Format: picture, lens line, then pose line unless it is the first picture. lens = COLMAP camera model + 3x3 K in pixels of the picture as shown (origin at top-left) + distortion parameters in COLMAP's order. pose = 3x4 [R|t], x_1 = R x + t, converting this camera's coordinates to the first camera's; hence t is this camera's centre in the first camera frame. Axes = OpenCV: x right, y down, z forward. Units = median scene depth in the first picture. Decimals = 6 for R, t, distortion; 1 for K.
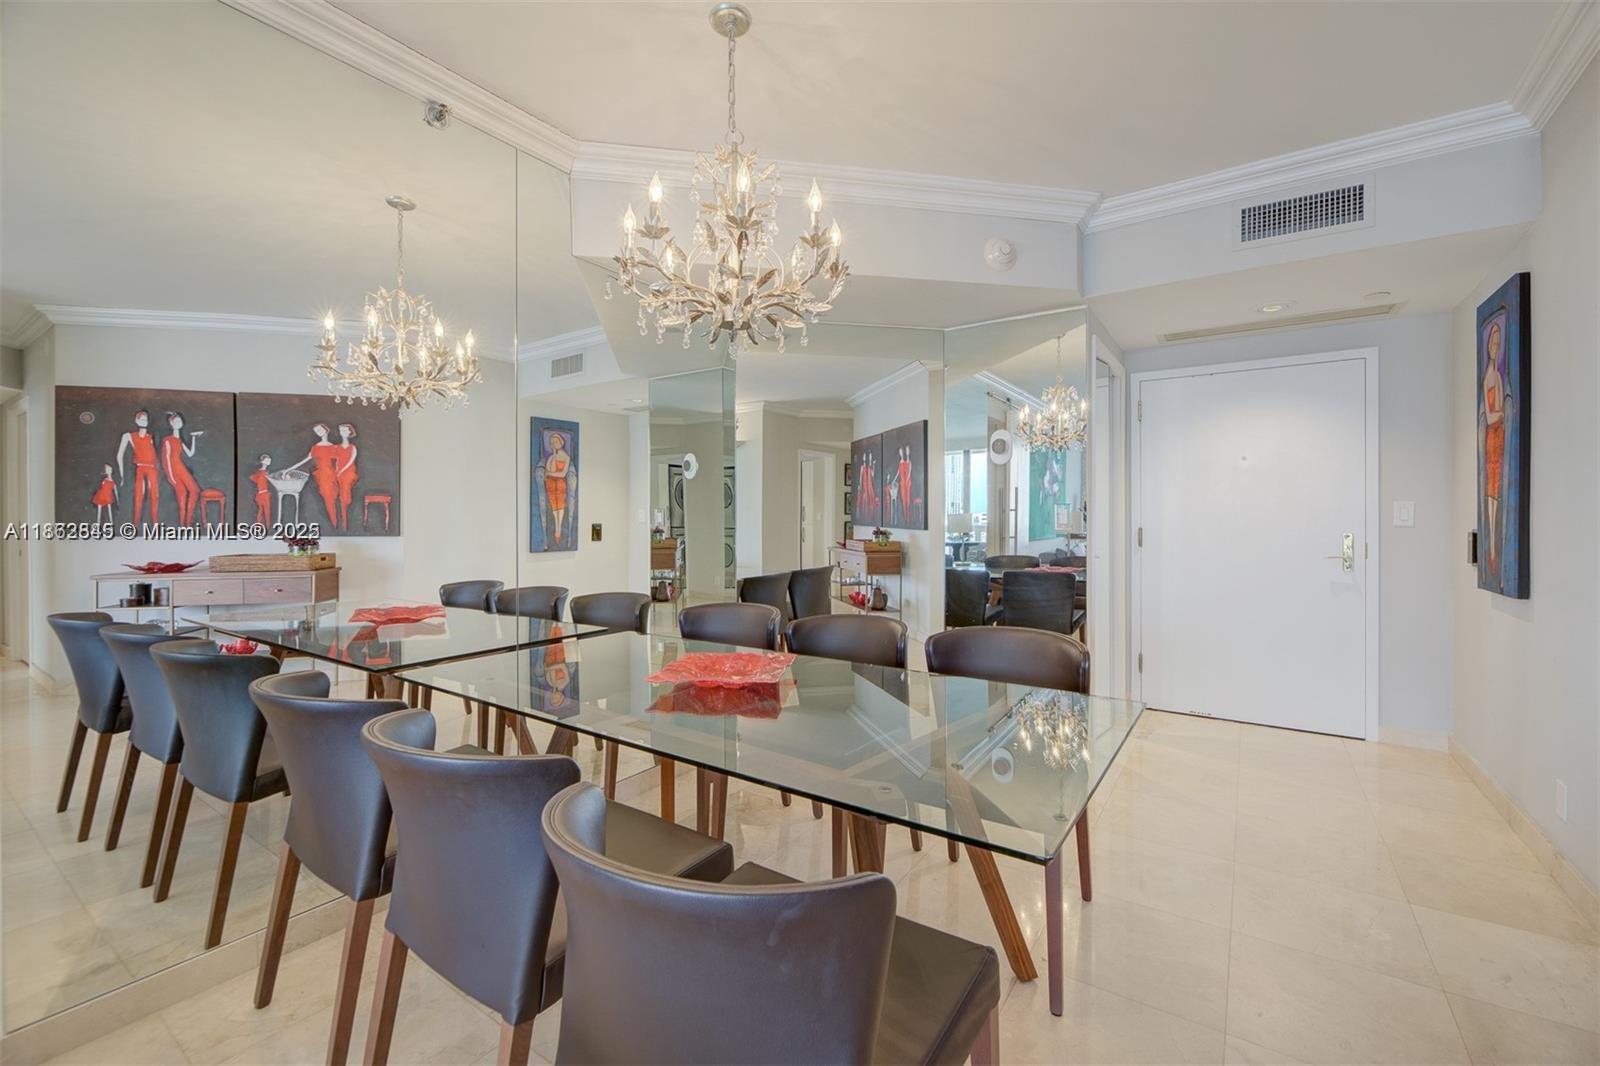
lens RADIAL K [[656.8, 0, 795.6], [0, 656.8, 523.5], [0, 0, 1]] dist [-0.008466, -0.001029]
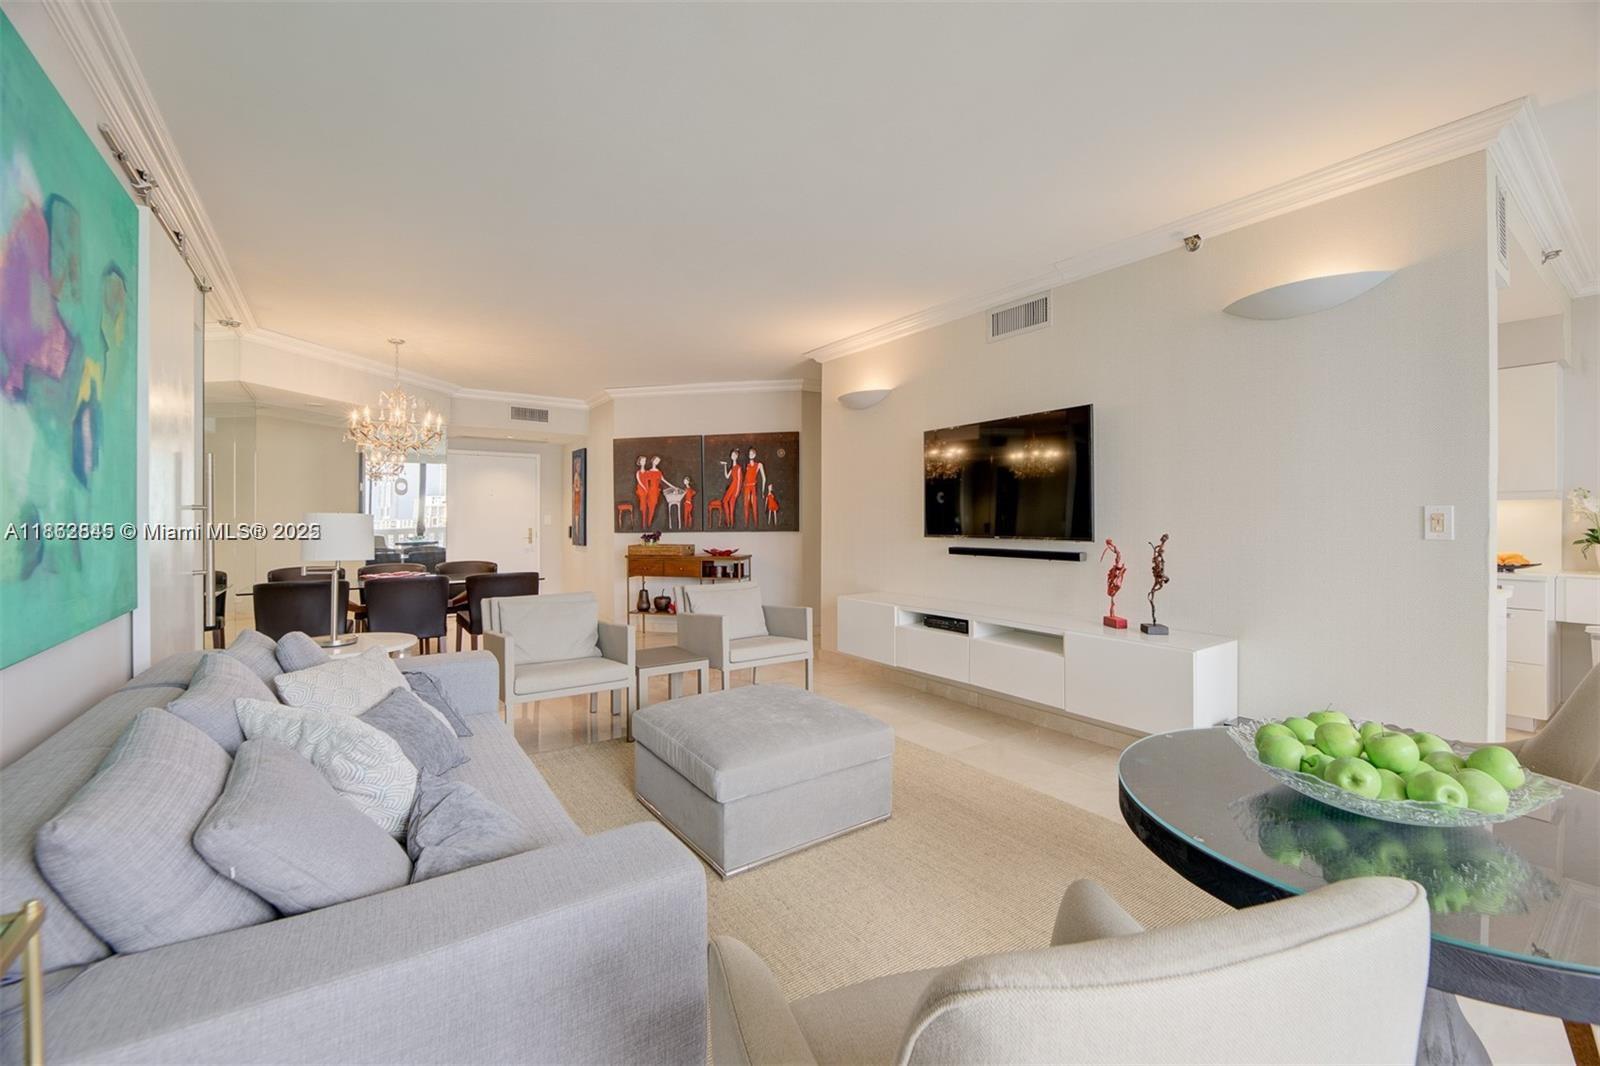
lens RADIAL K [[656.8, 0, 812.0], [0, 656.8, 517.4], [0, 0, 1]] dist [-0.008466, -0.001029]
pose [[0.344243, 0.007226, 0.938853, -1.199974], [0.004541, 0.999946, -0.009362, 0.003738], [-0.938870, 0.007486, 0.344191, -0.918662]]
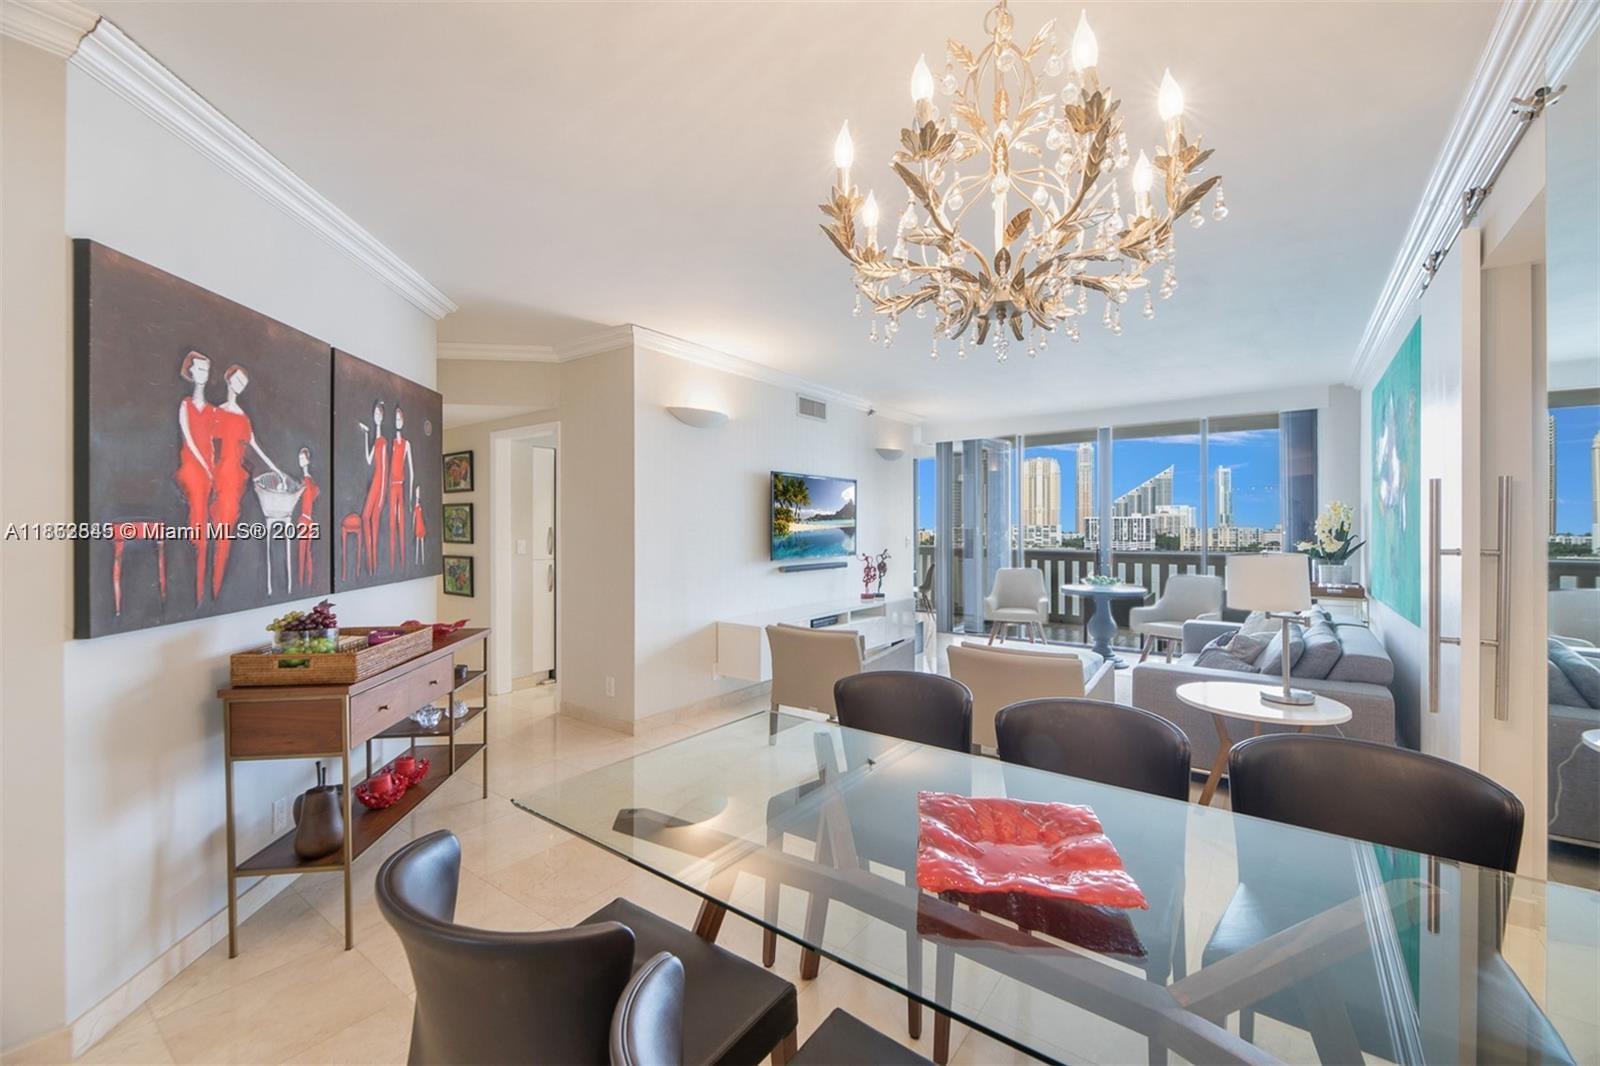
lens RADIAL K [[656.8, 0, 792.2], [0, 656.8, 536.0], [0, 0, 1]] dist [-0.008466, -0.001029]
pose [[-0.999218, 0.003181, 0.039410, 0.056825], [0.003868, 0.999842, 0.017361, -0.055621], [-0.039348, 0.017499, -0.999072, 0.950575]]
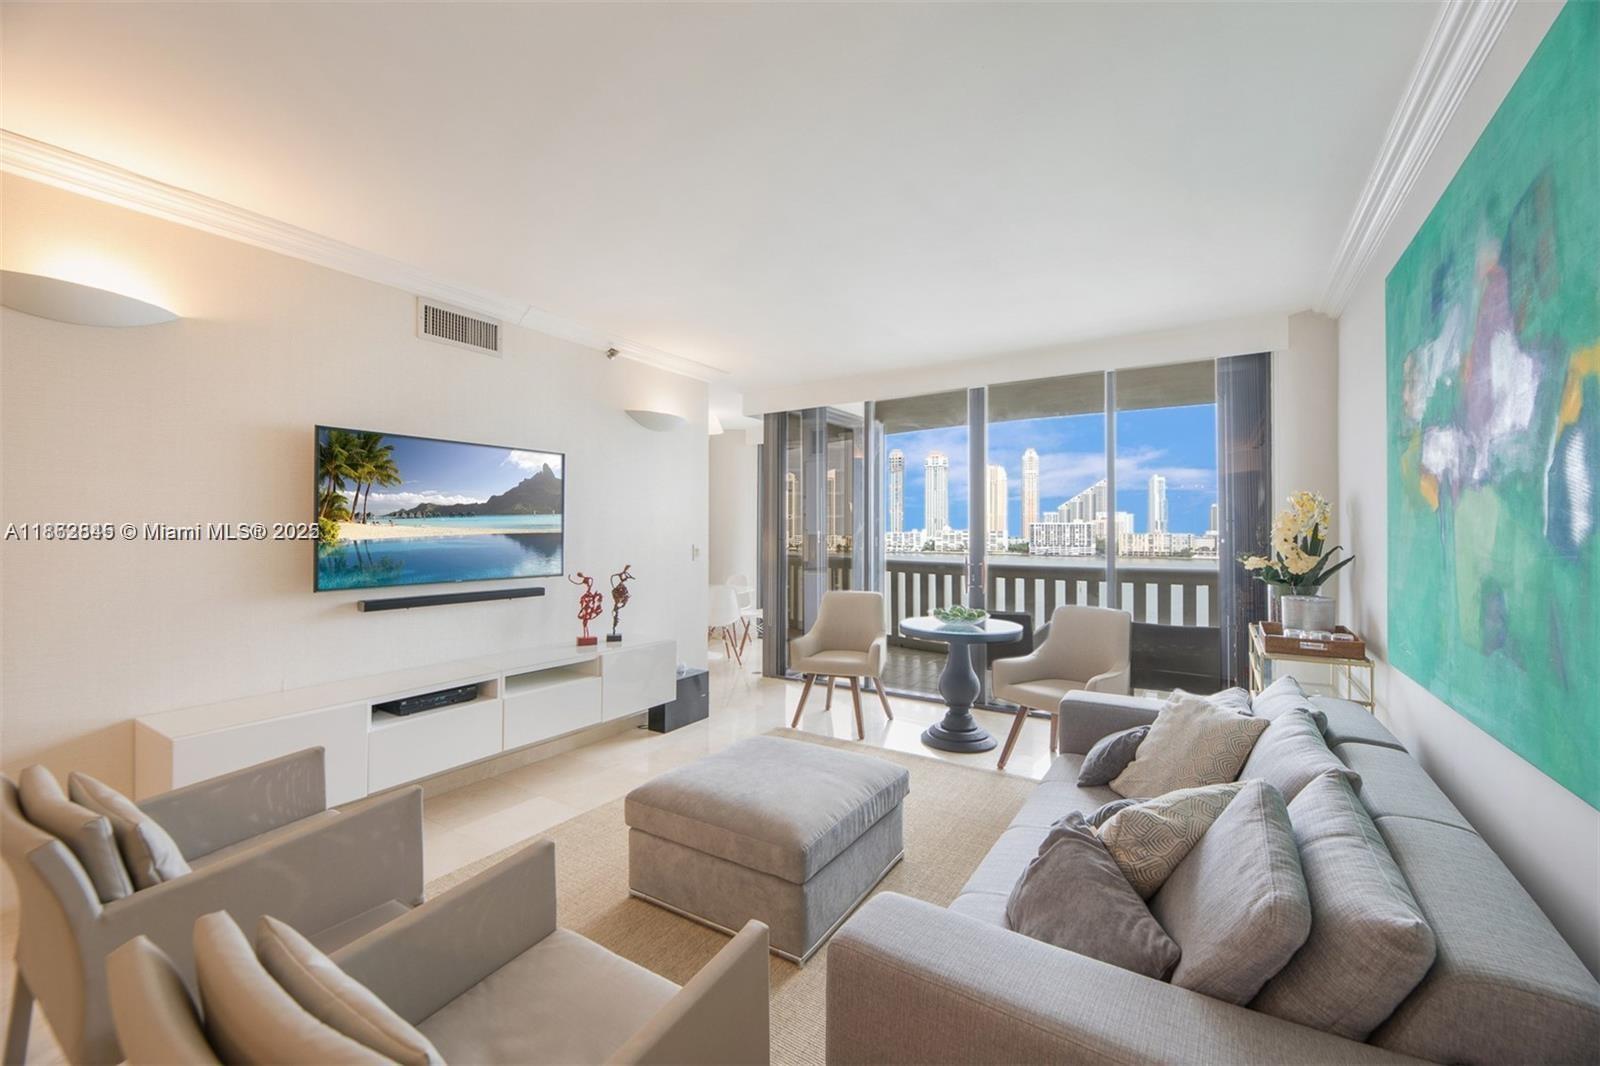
lens RADIAL K [[656.8, 0, 793.3], [0, 656.8, 528.3], [0, 0, 1]] dist [-0.008466, -0.001029]
pose [[-0.999398, -0.000521, -0.034691, -0.429314], [-0.000490, 0.999999, -0.000921, -0.050018], [0.034692, -0.000903, -0.999398, 0.223075]]
